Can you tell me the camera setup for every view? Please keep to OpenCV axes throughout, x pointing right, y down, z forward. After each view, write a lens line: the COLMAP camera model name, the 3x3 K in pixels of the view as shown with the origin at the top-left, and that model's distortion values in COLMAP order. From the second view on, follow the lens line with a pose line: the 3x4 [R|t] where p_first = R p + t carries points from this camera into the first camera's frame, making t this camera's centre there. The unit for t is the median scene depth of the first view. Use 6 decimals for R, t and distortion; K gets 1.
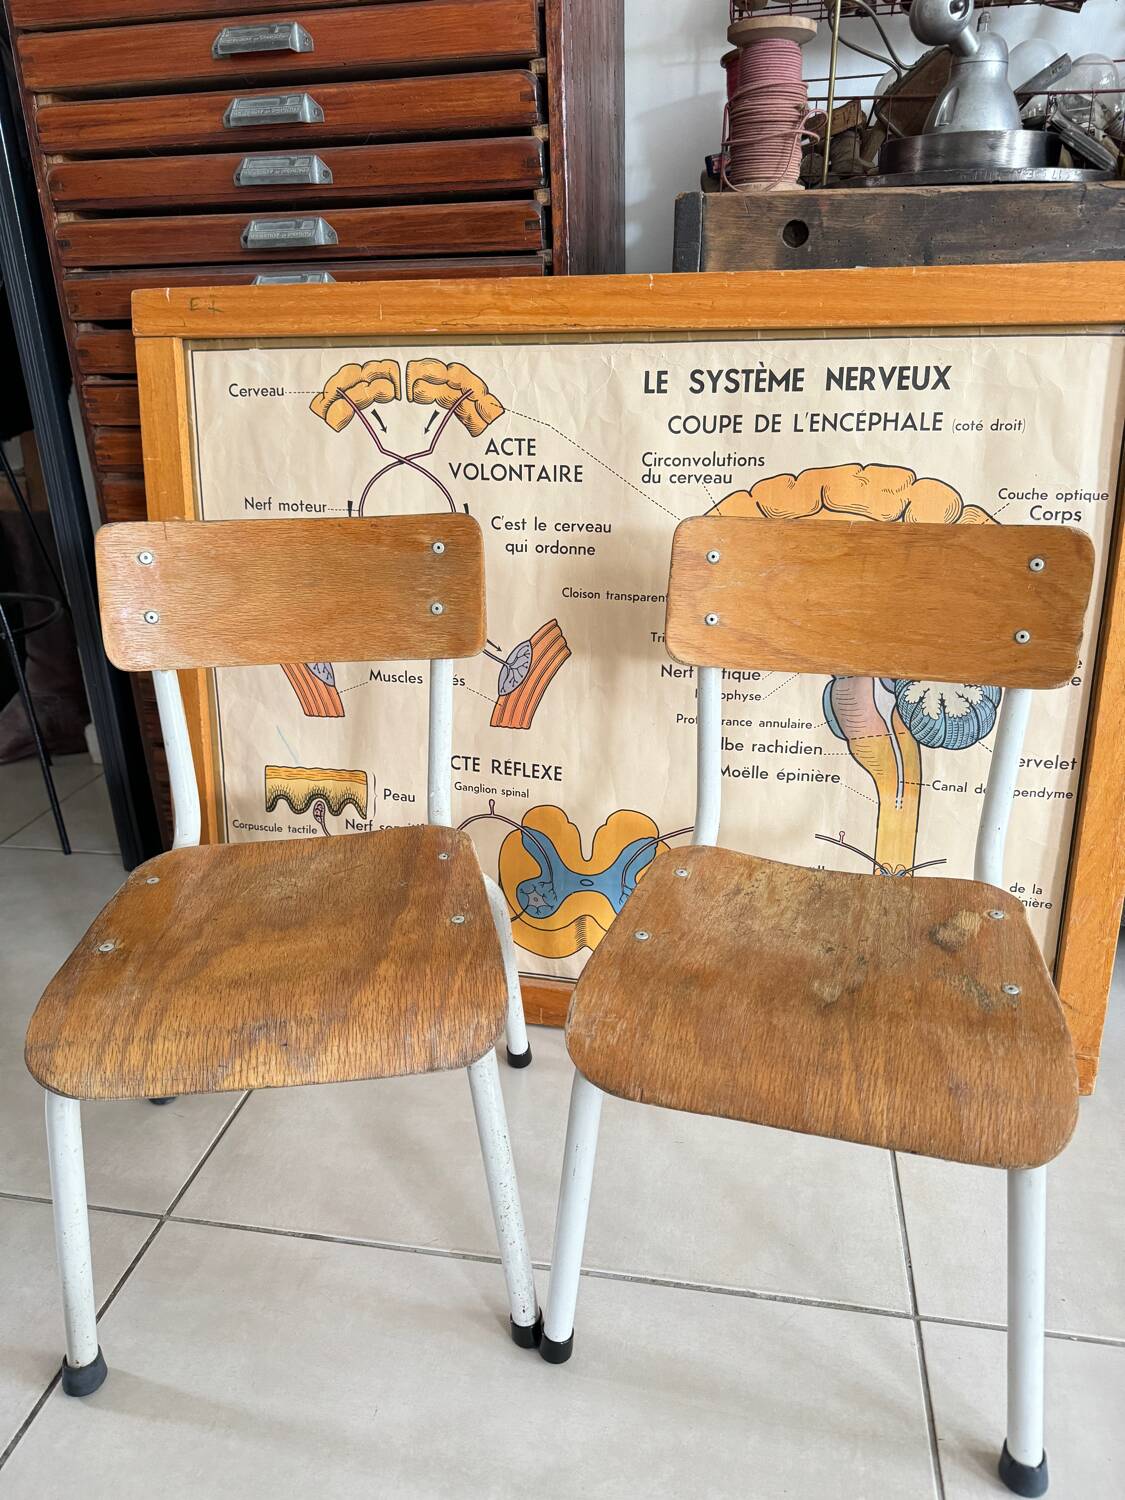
lens RADIAL K [[1067.6, 0, 560.5], [0, 1067.6, 765.6], [0, 0, 1]] dist [0.025935, -0.045872]
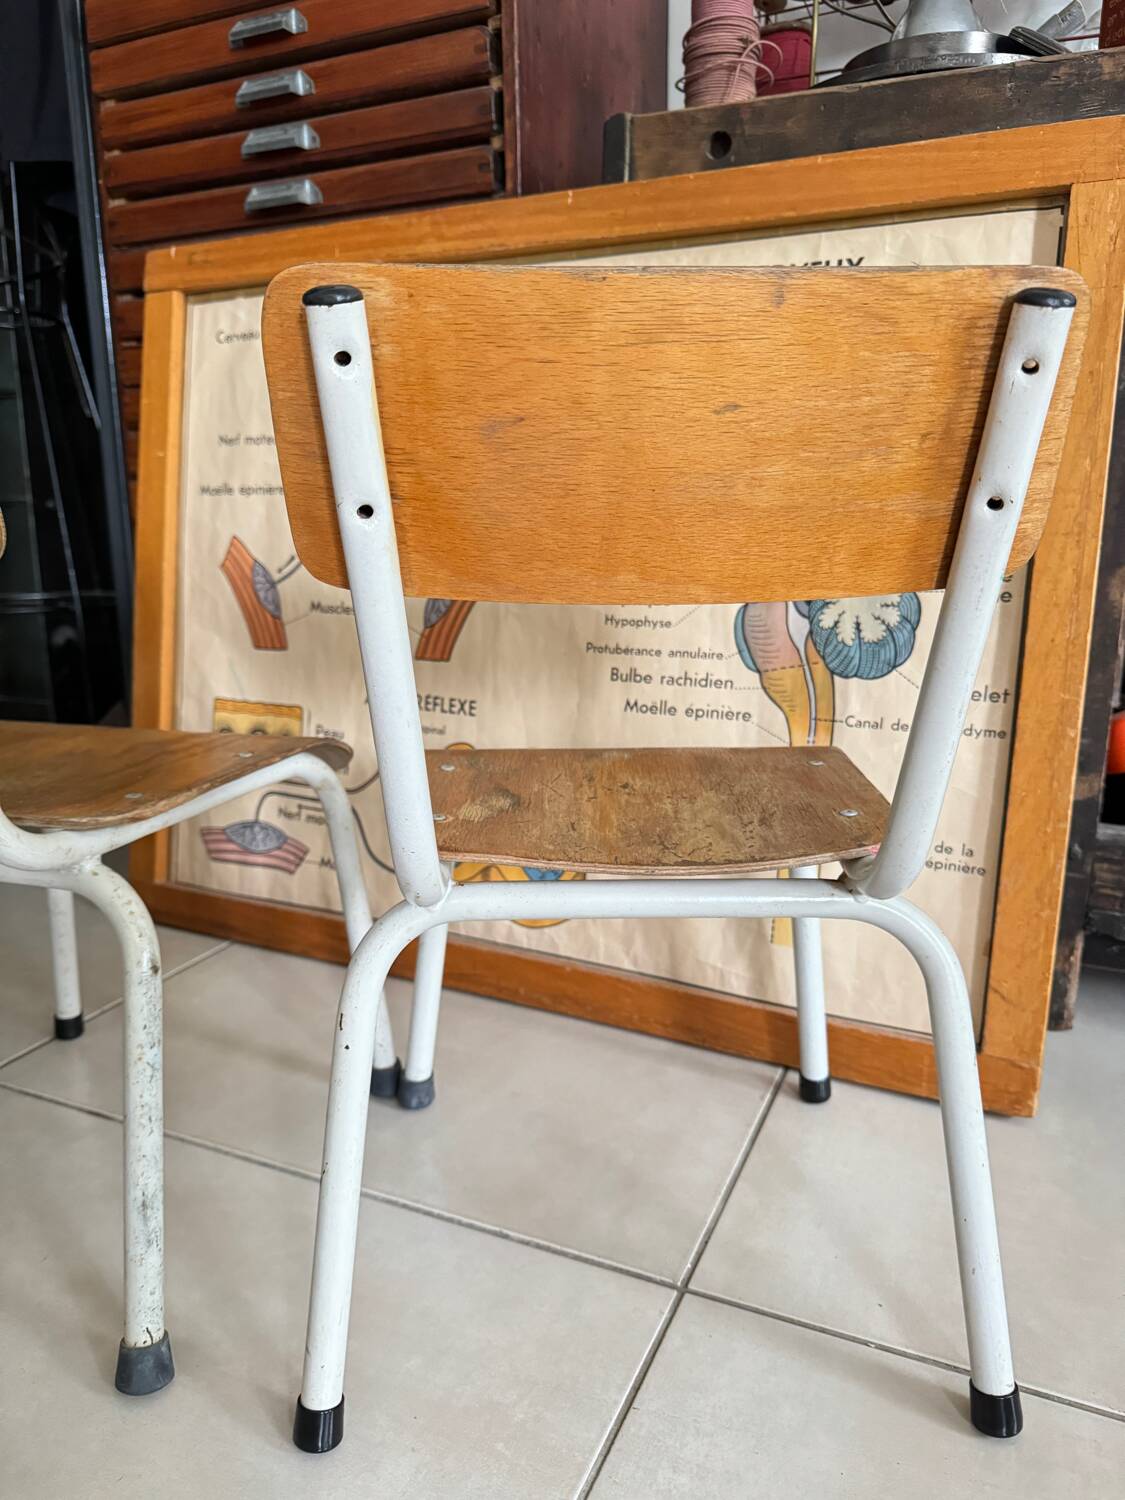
lens RADIAL K [[1074.3, 0, 572.4], [0, 1074.3, 768.5], [0, 0, 1]] dist [0.023697, -0.046197]
pose [[0.972653, 0.069670, -0.221567, 0.349784], [-0.104126, 0.983515, -0.147841, 0.224188], [0.207614, 0.166869, 0.963873, 0.117505]]
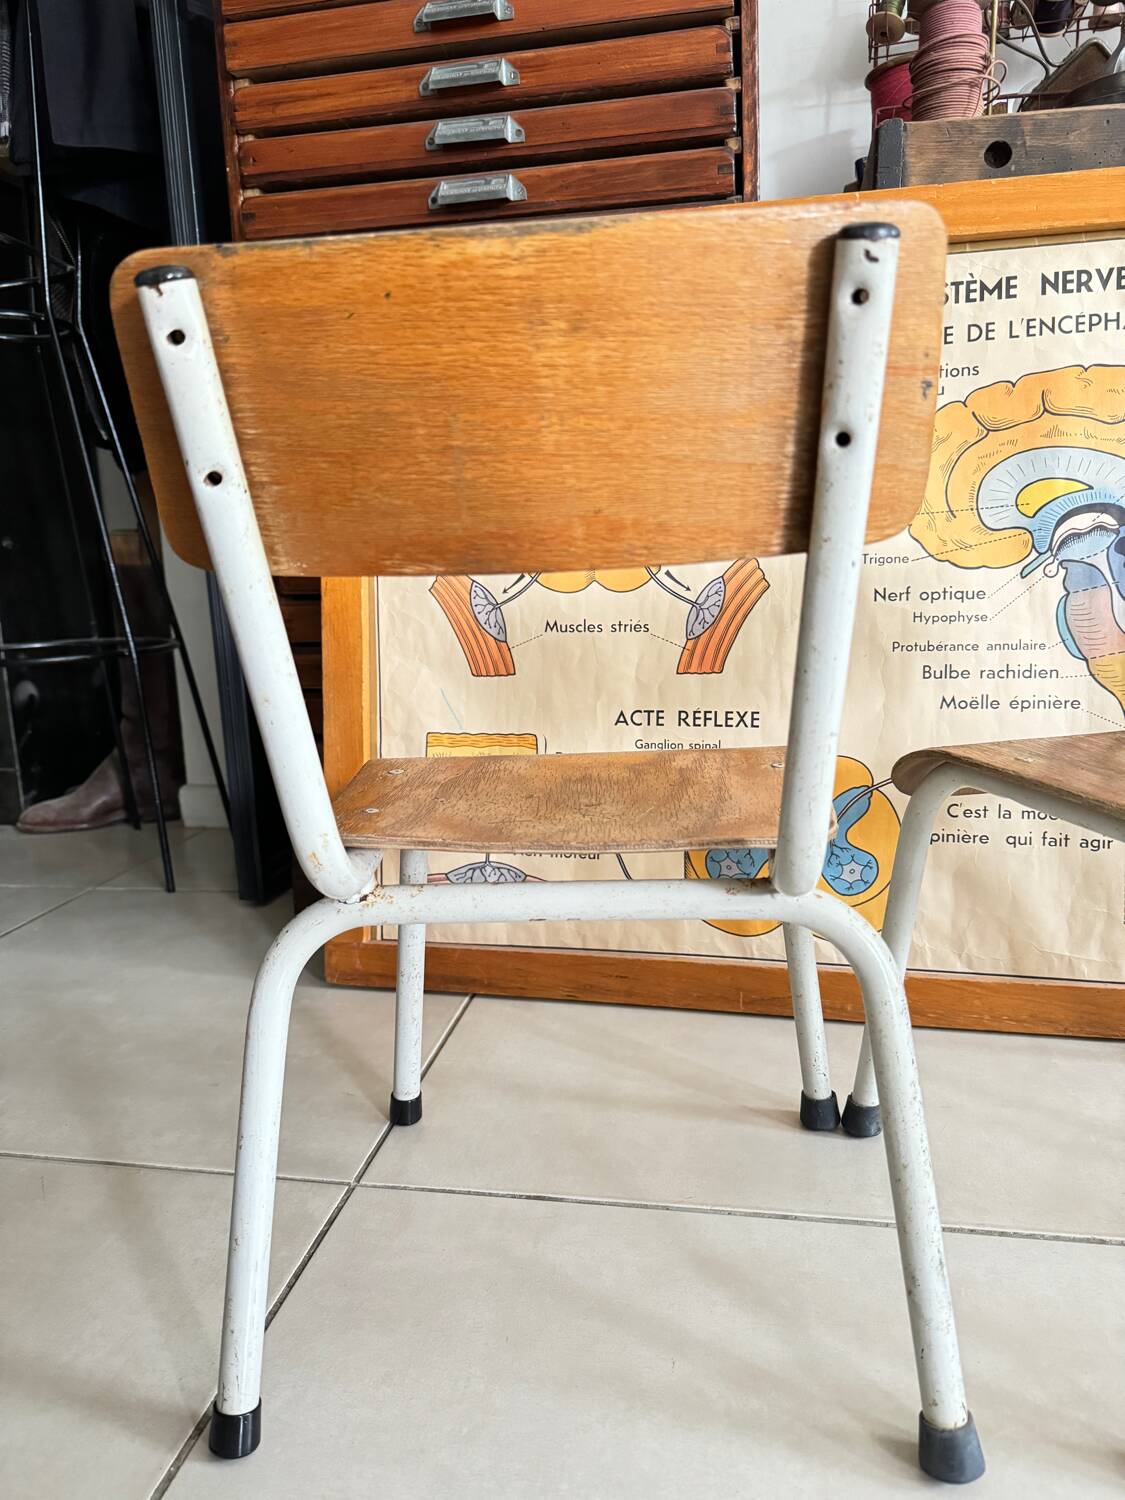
lens RADIAL K [[1067.6, 0, 551.8], [0, 1067.6, 767.7], [0, 0, 1]] dist [0.025935, -0.045872]
pose [[0.999911, -0.012550, -0.004422, -0.203016], [0.011450, 0.980832, -0.194518, 0.261744], [0.006778, 0.194450, 0.980889, 0.121445]]
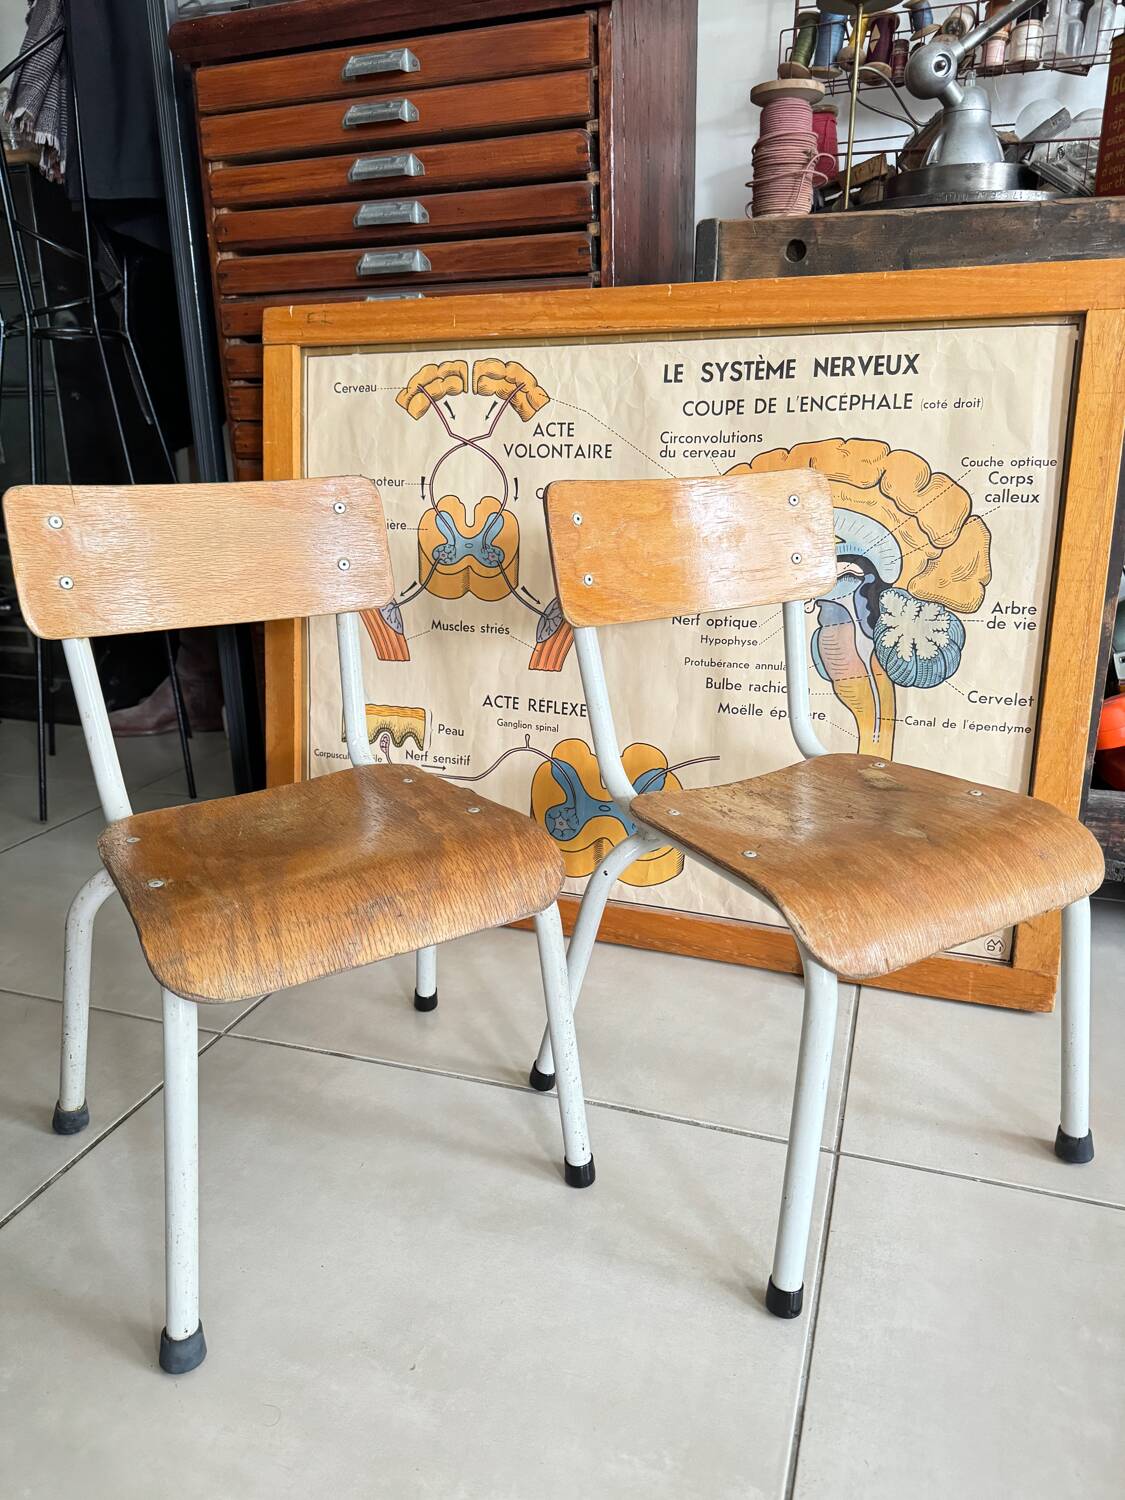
lens RADIAL K [[1074.3, 0, 557.3], [0, 1074.3, 759.8], [0, 0, 1]] dist [0.023697, -0.046197]
pose [[0.989280, 0.049524, -0.137379, 0.153424], [-0.062557, 0.993770, -0.092234, 0.198316], [0.131955, 0.099839, 0.986215, -0.168535]]
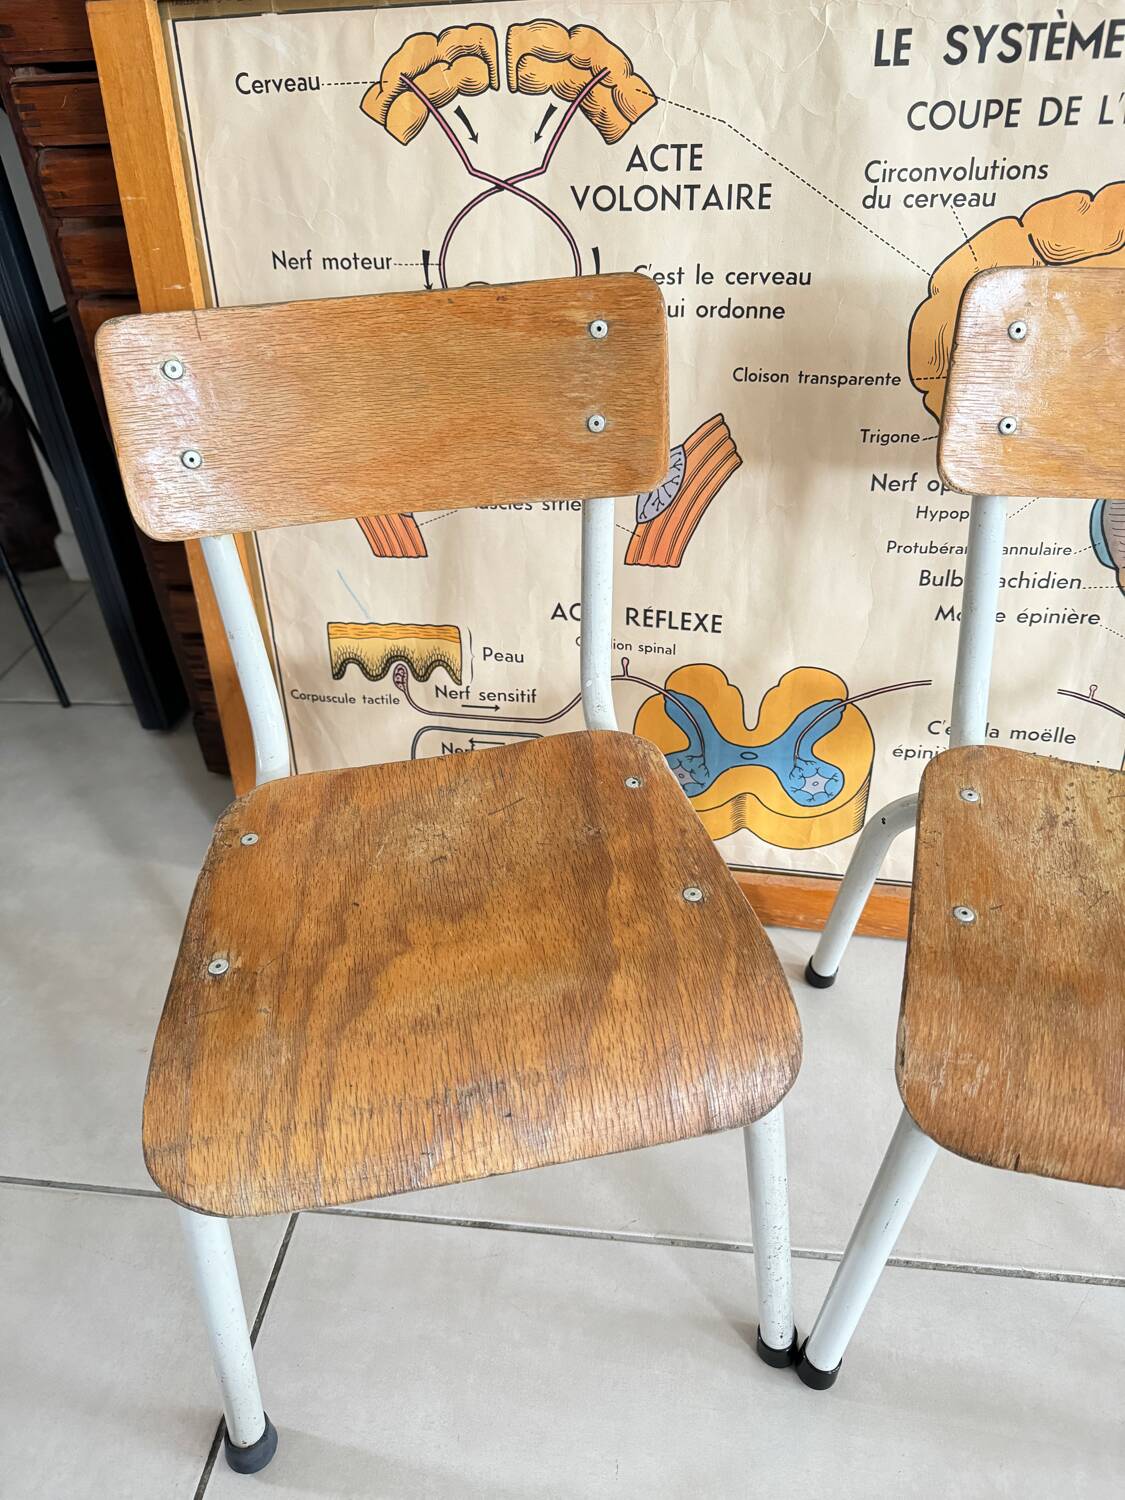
lens RADIAL K [[1067.6, 0, 550.1], [0, 1067.6, 758.3], [0, 0, 1]] dist [0.025935, -0.045872]
pose [[0.998224, -0.054309, 0.024474, -0.171502], [0.046821, 0.969324, 0.241286, -0.103524], [-0.036827, -0.239711, 0.970146, 0.266653]]
